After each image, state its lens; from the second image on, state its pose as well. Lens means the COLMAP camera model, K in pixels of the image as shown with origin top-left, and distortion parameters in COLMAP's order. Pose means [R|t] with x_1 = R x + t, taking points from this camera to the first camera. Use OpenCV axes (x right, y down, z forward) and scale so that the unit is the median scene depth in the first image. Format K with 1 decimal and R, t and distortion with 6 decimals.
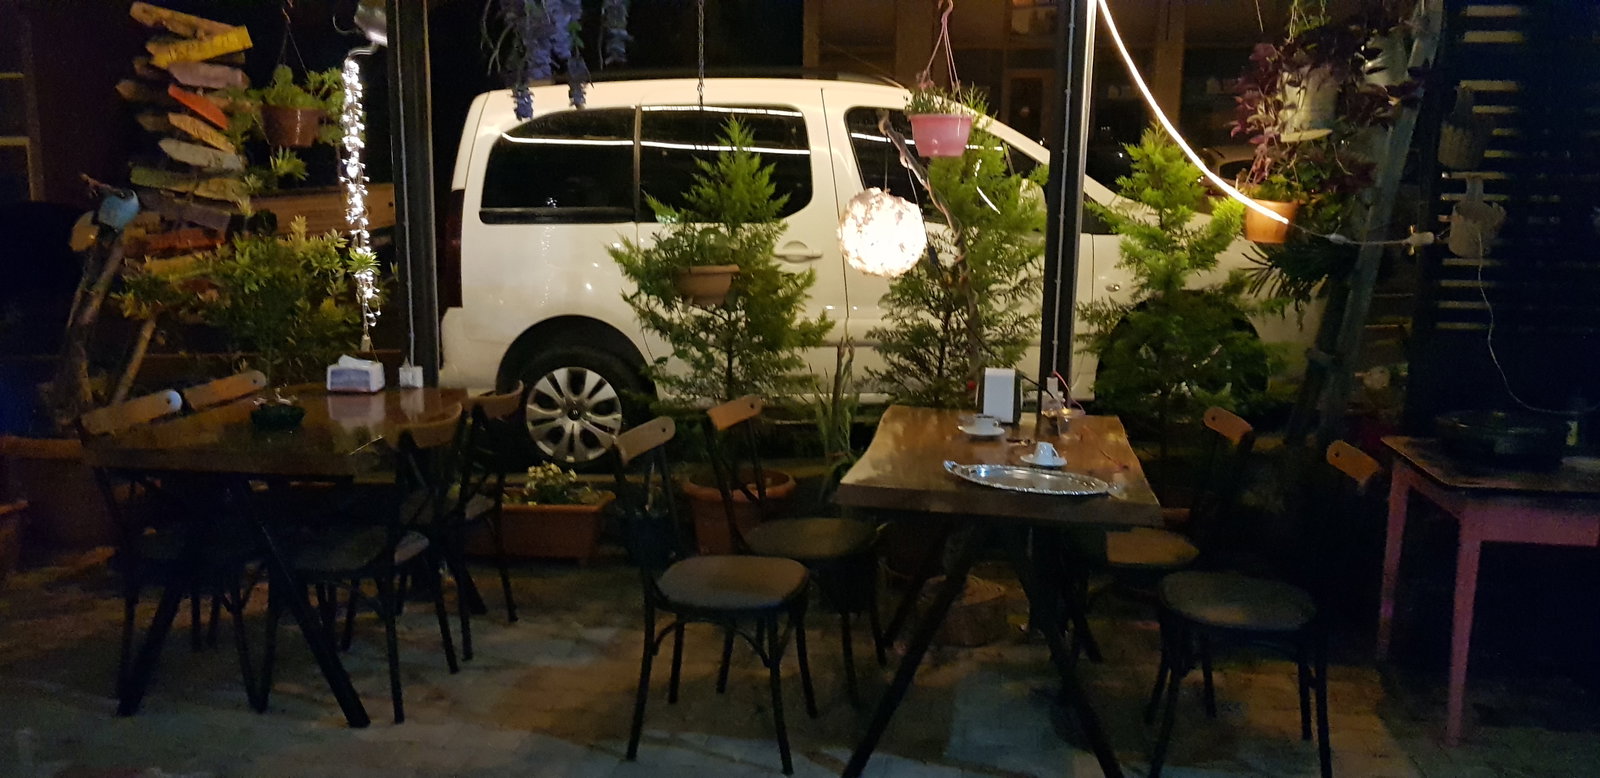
lens RADIAL K [[1335.7, 0, 803.3], [0, 1335.7, 392.2], [0, 0, 1]] dist [-0.000850, -0.006995]
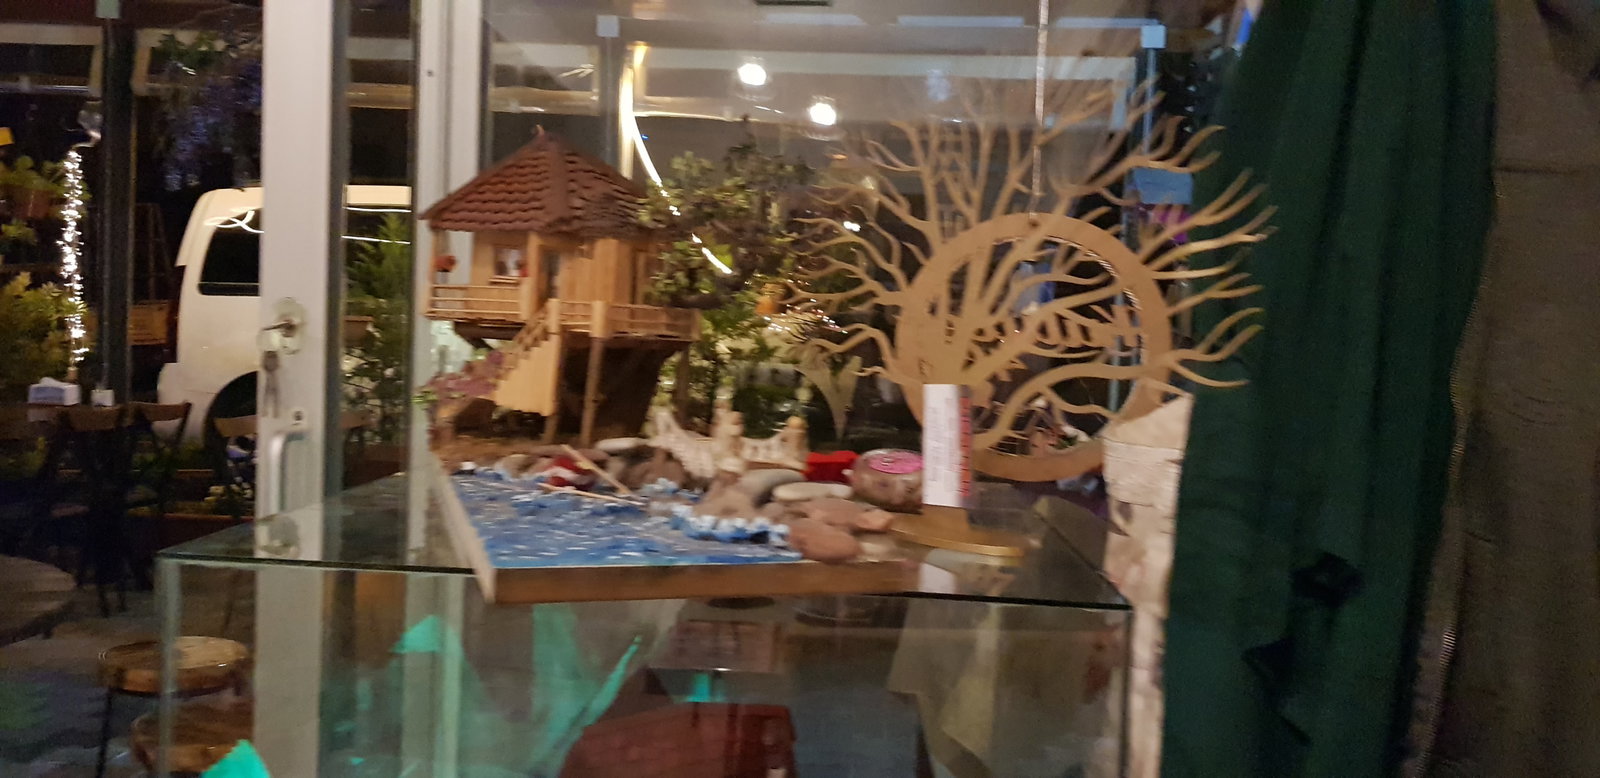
lens RADIAL K [[1335.7, 0, 797.2], [0, 1335.7, 383.5], [0, 0, 1]] dist [-0.000850, -0.006995]
pose [[0.995597, 0.028328, 0.089359, 0.242191], [-0.017580, 0.992756, -0.118856, 0.111547], [-0.092078, 0.116762, 0.988882, -0.302568]]
